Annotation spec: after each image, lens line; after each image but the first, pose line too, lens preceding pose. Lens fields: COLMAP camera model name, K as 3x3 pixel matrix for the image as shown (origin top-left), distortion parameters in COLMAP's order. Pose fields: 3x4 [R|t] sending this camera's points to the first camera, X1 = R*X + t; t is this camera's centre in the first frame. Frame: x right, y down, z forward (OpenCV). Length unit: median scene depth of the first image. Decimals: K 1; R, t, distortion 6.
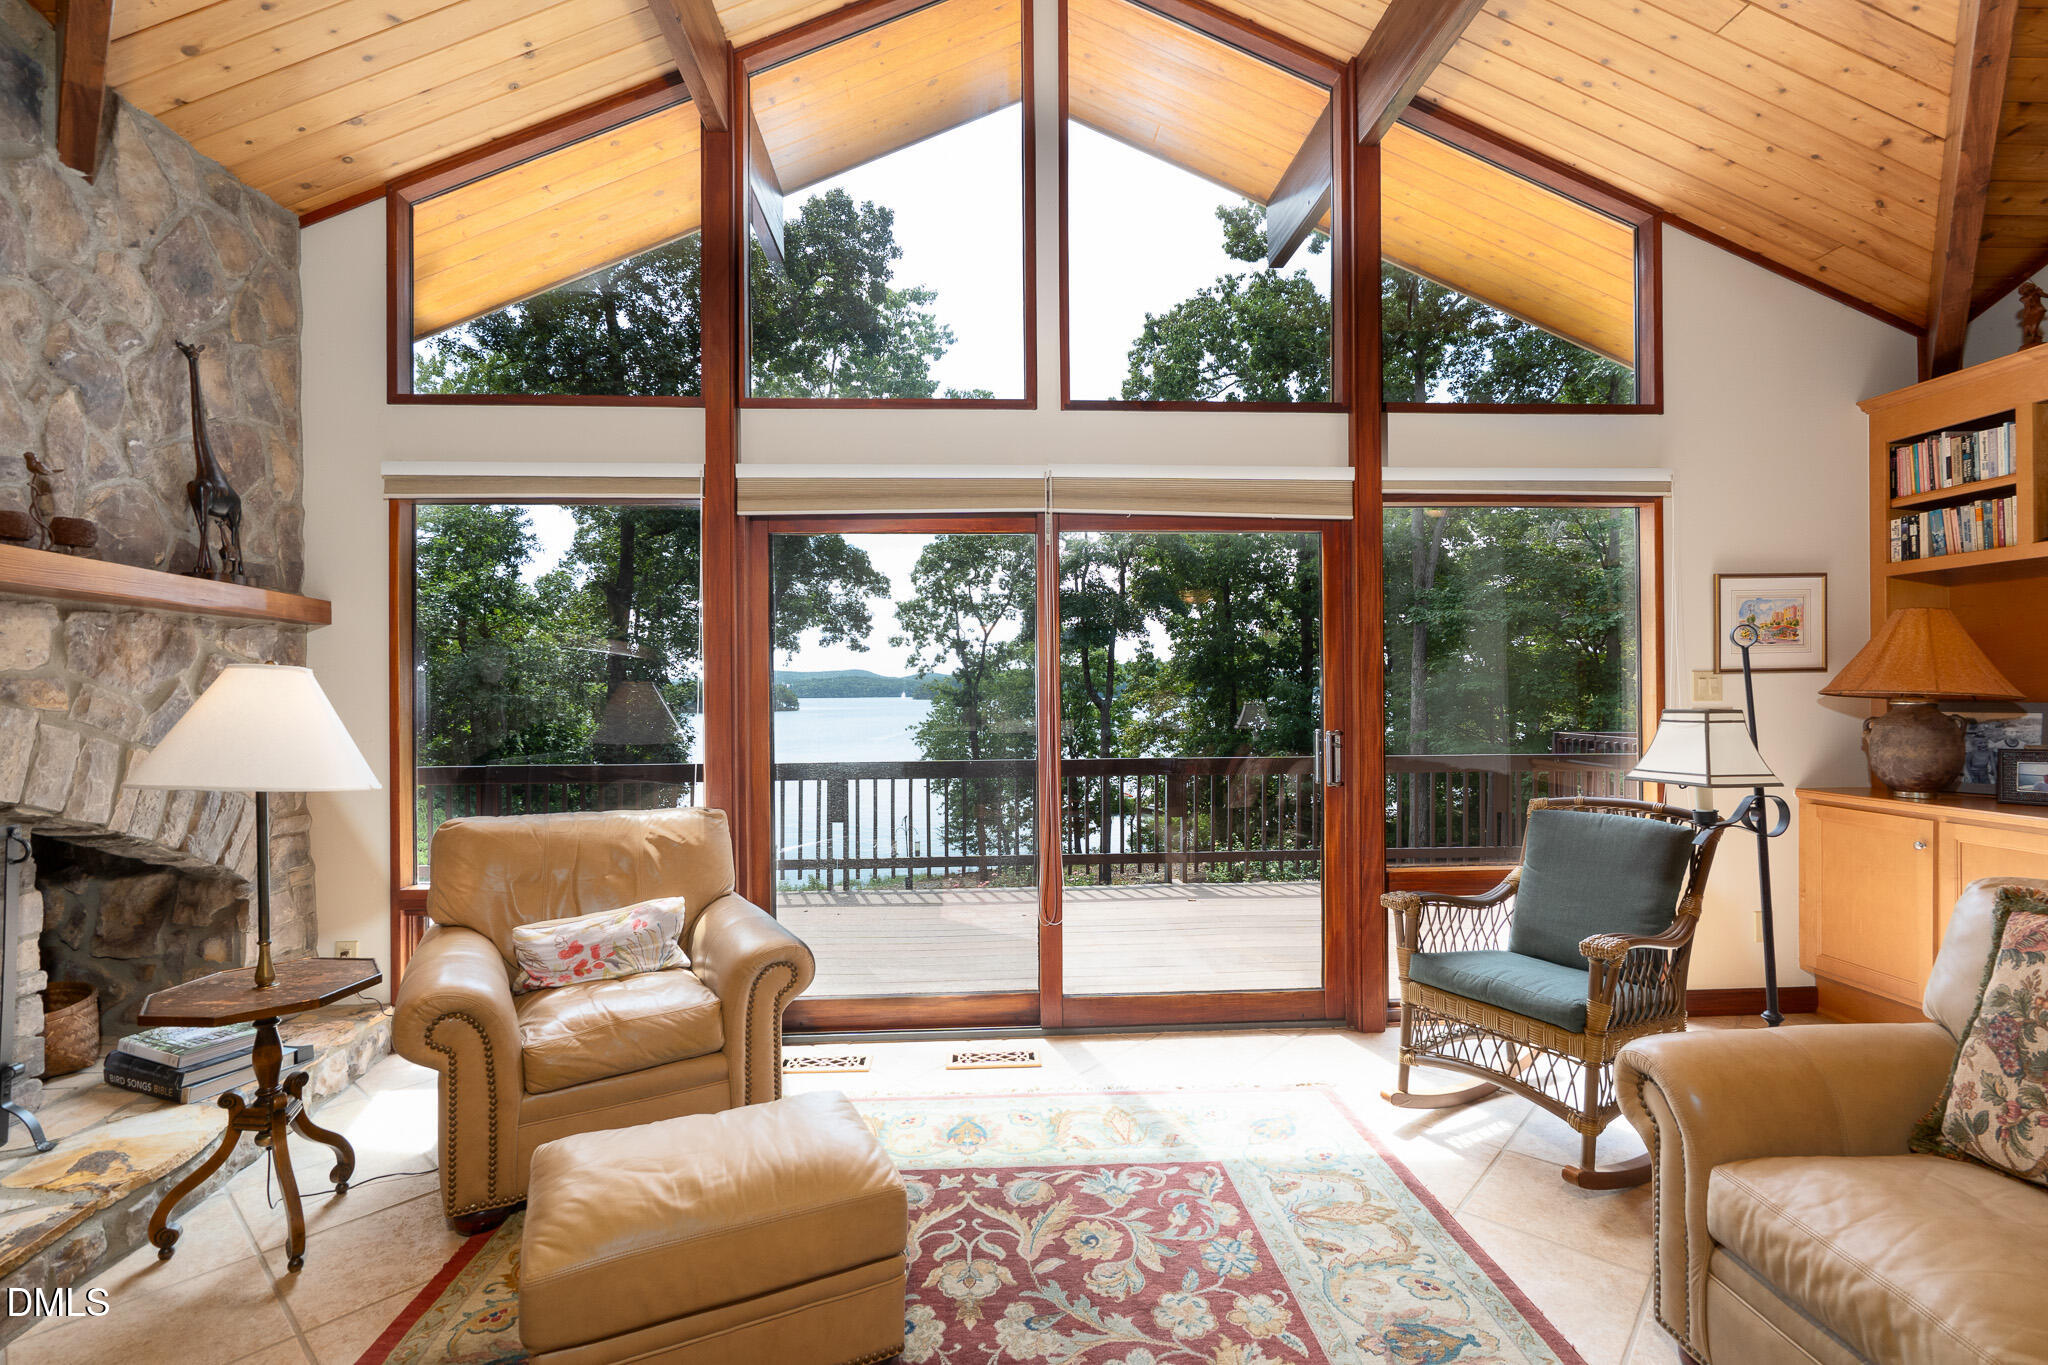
lens RADIAL K [[937.6, 0, 1023.0], [0, 937.6, 688.7], [0, 0, 1]] dist [-0.000246, 0.000815]
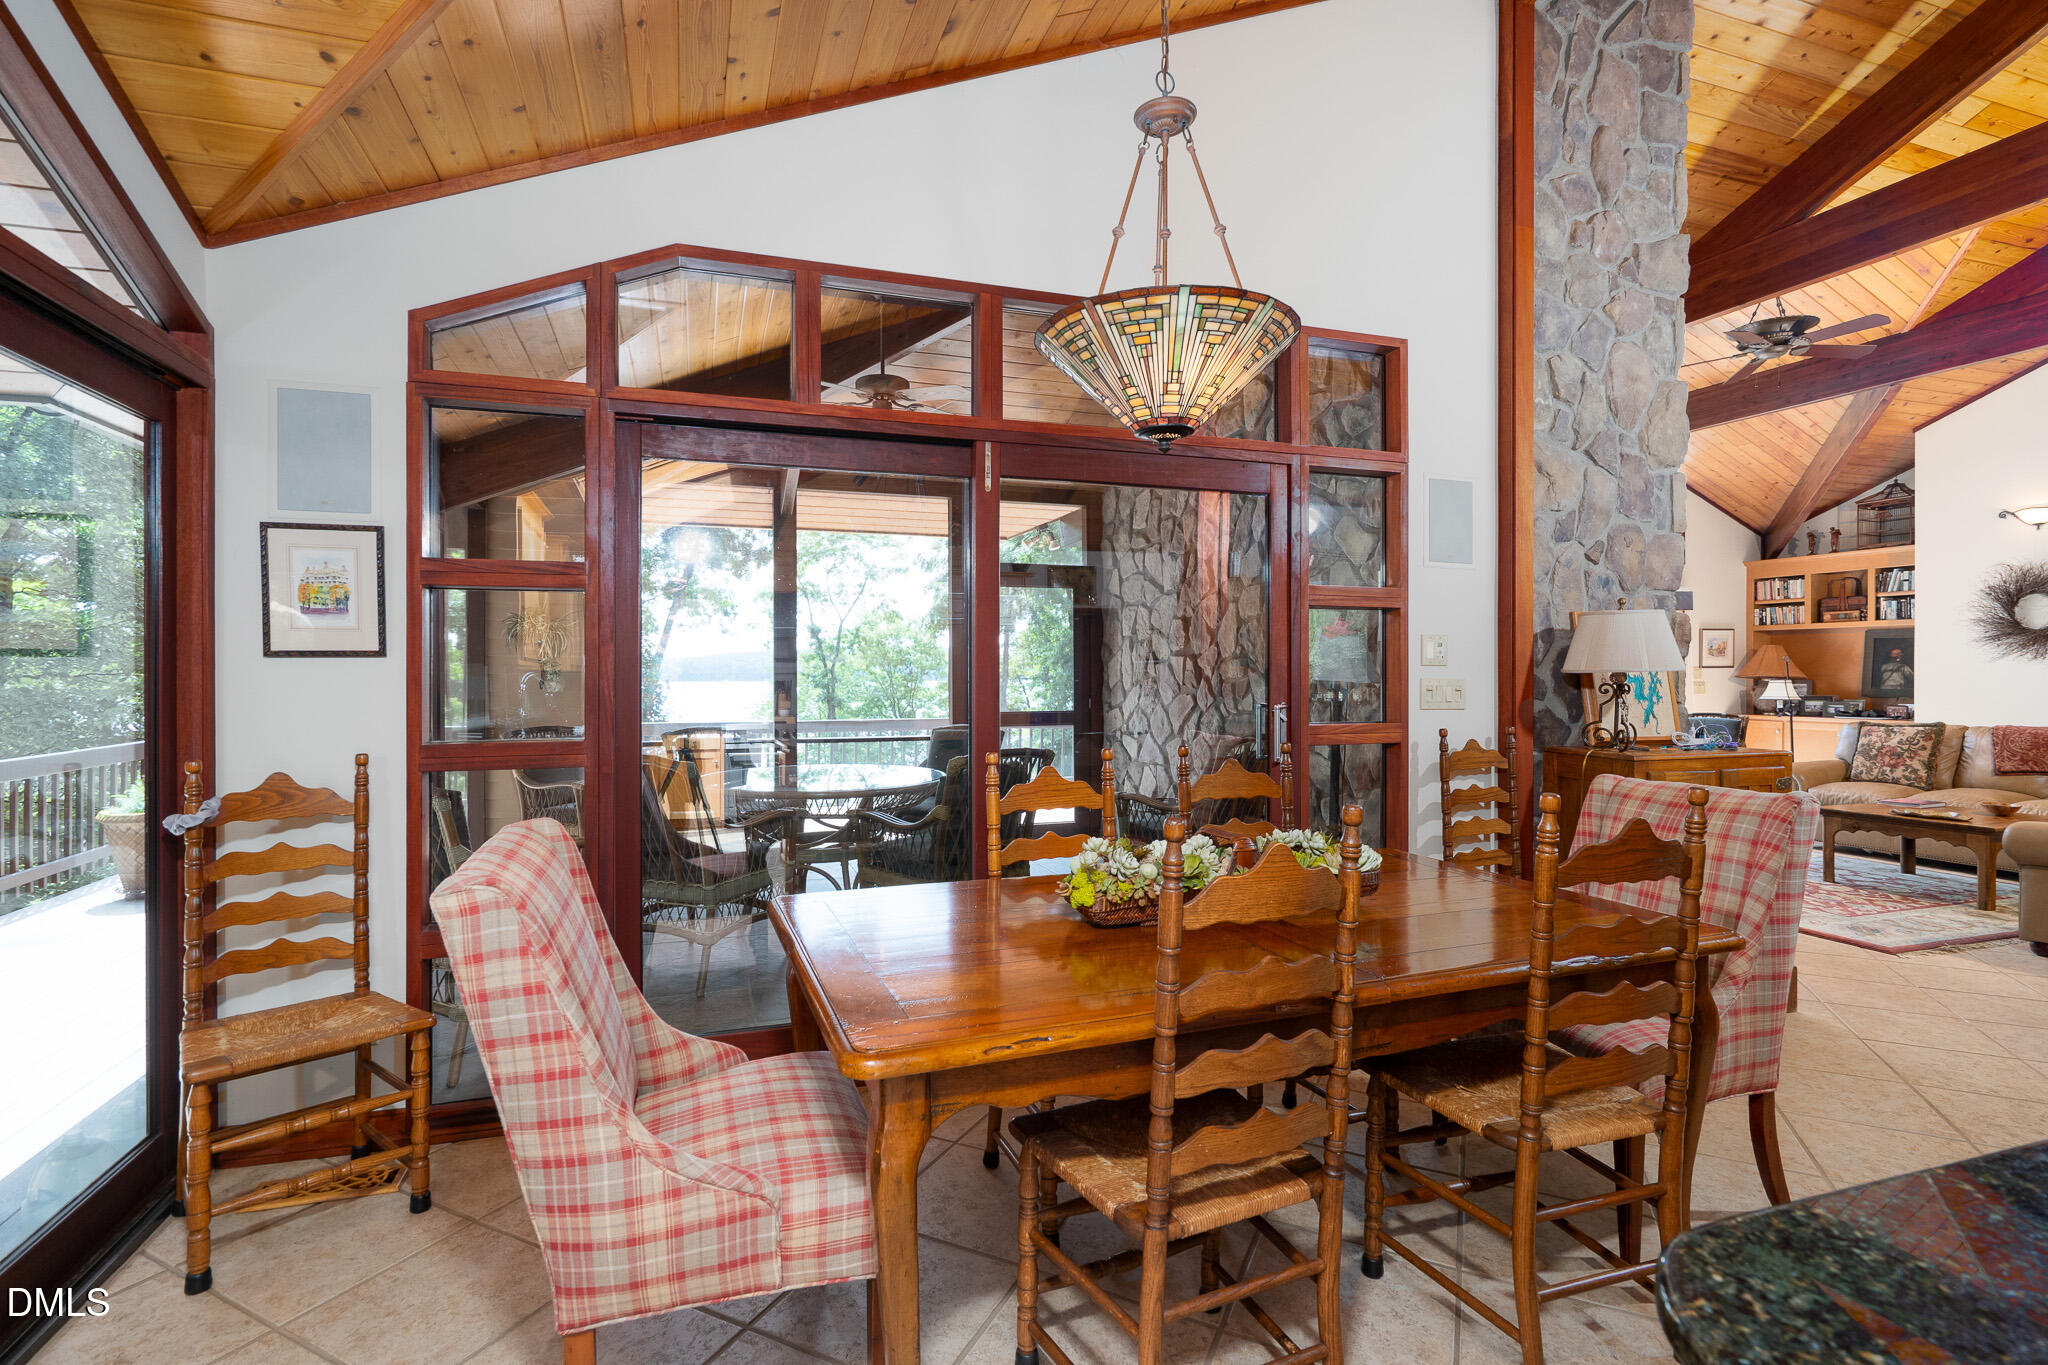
lens RADIAL K [[919.2, 0, 1022.8], [0, 919.2, 675.5], [0, 0, 1]] dist [0.001833, 0.000406]
pose [[0.966265, 0.005373, 0.257495, -1.752697], [-0.005513, 0.999985, -0.000176, 0.014240], [-0.257492, -0.001249, 0.966280, -0.971557]]
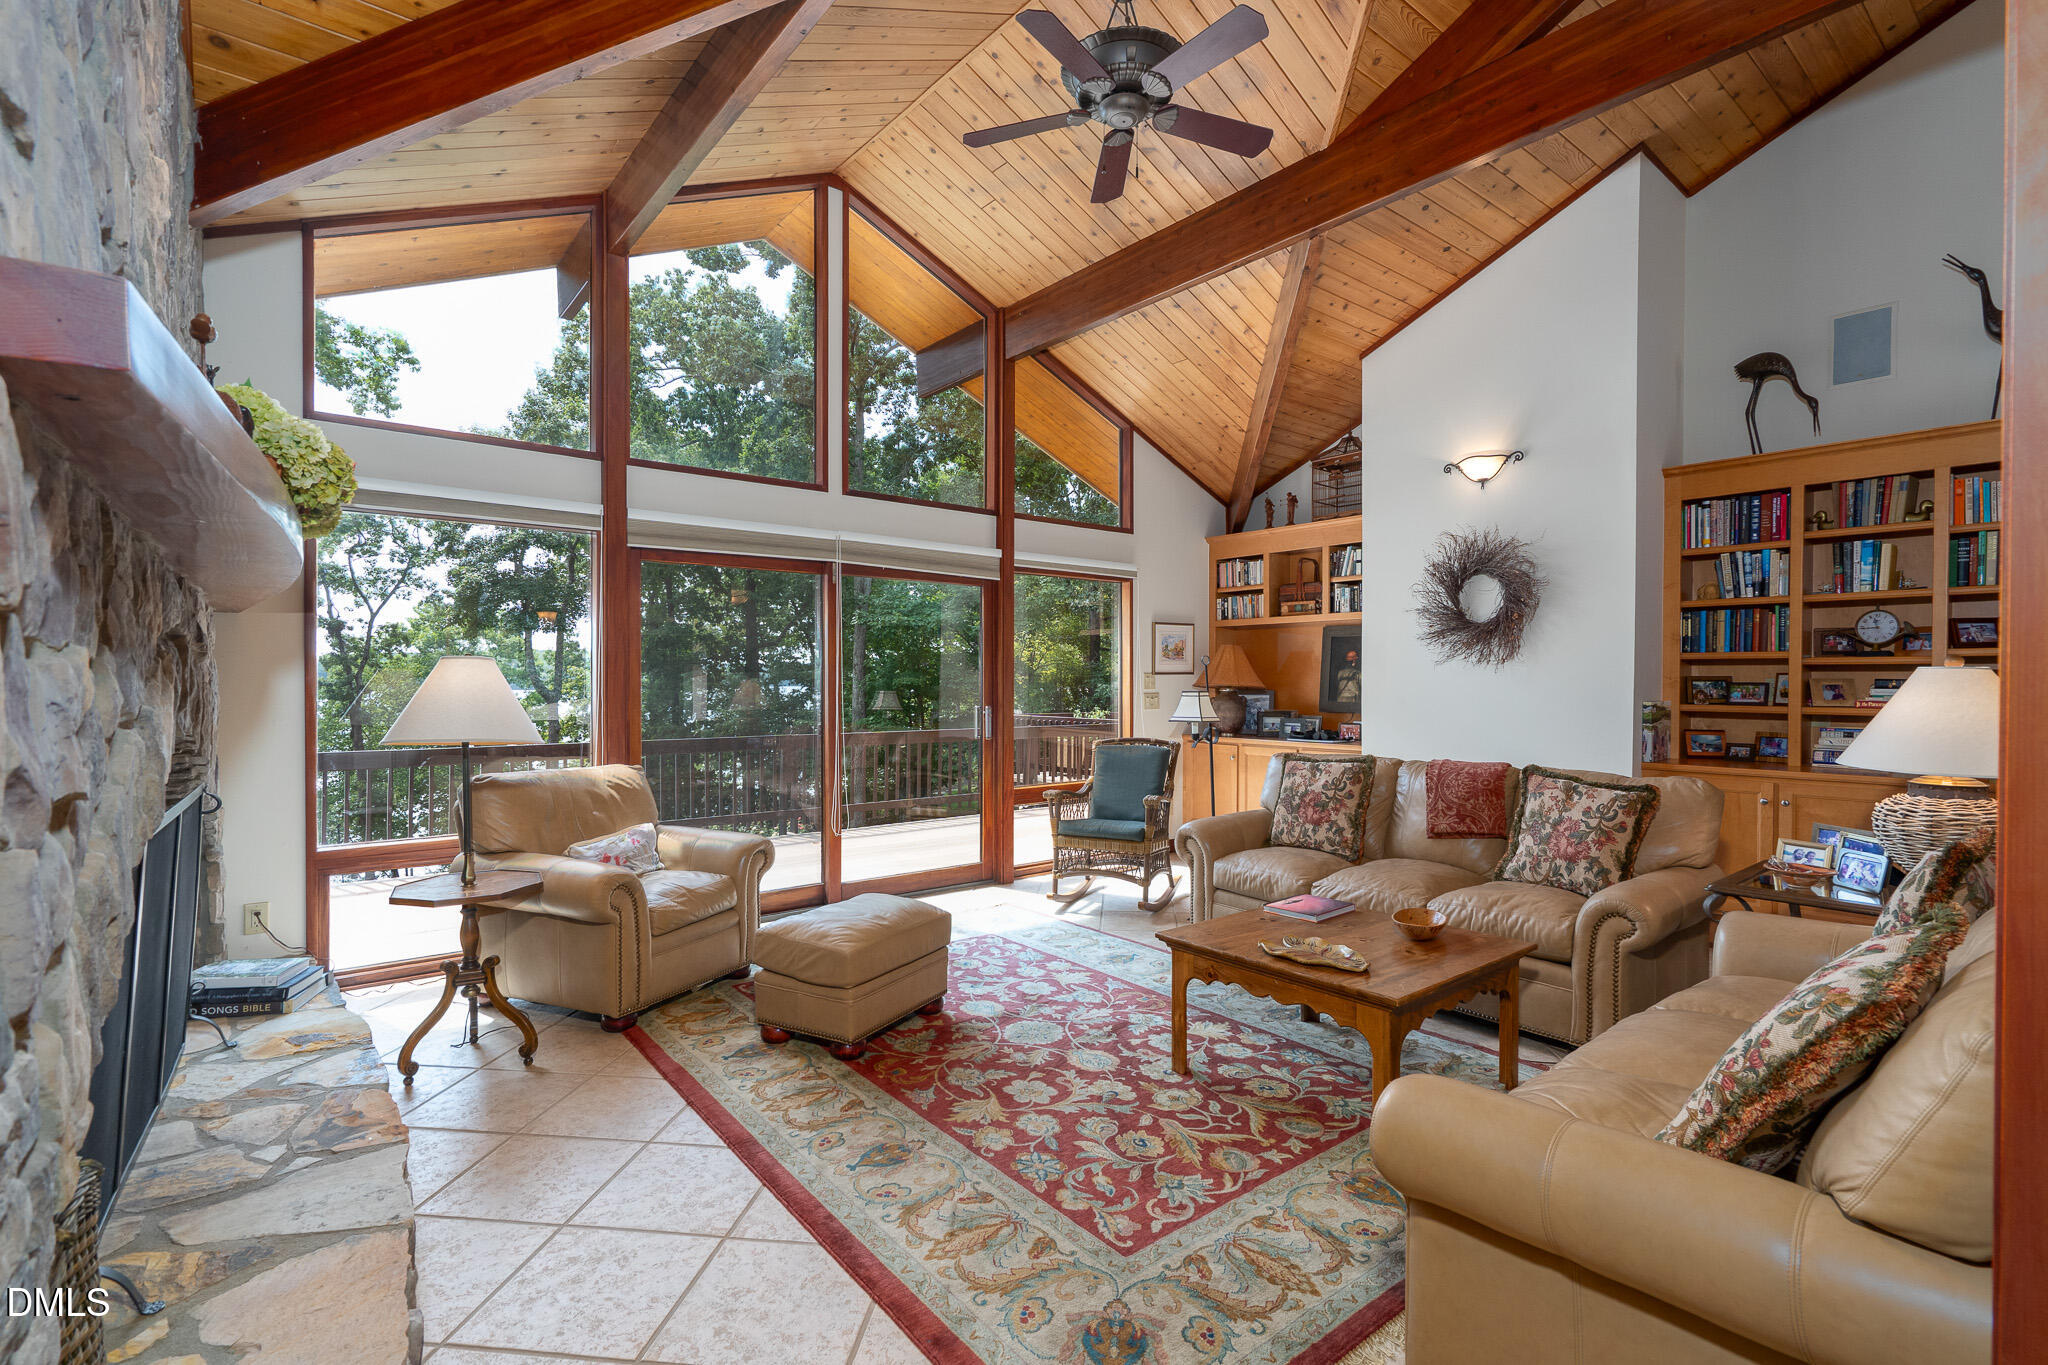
lens RADIAL K [[939.3, 0, 1053.2], [0, 939.3, 680.2], [0, 0, 1]] dist [0.000056, -0.000693]
pose [[0.796152, 0.009078, 0.605029, -0.588998], [-0.007342, 0.999959, -0.005342, 0.006513], [-0.605052, -0.000190, 0.796186, -0.399230]]
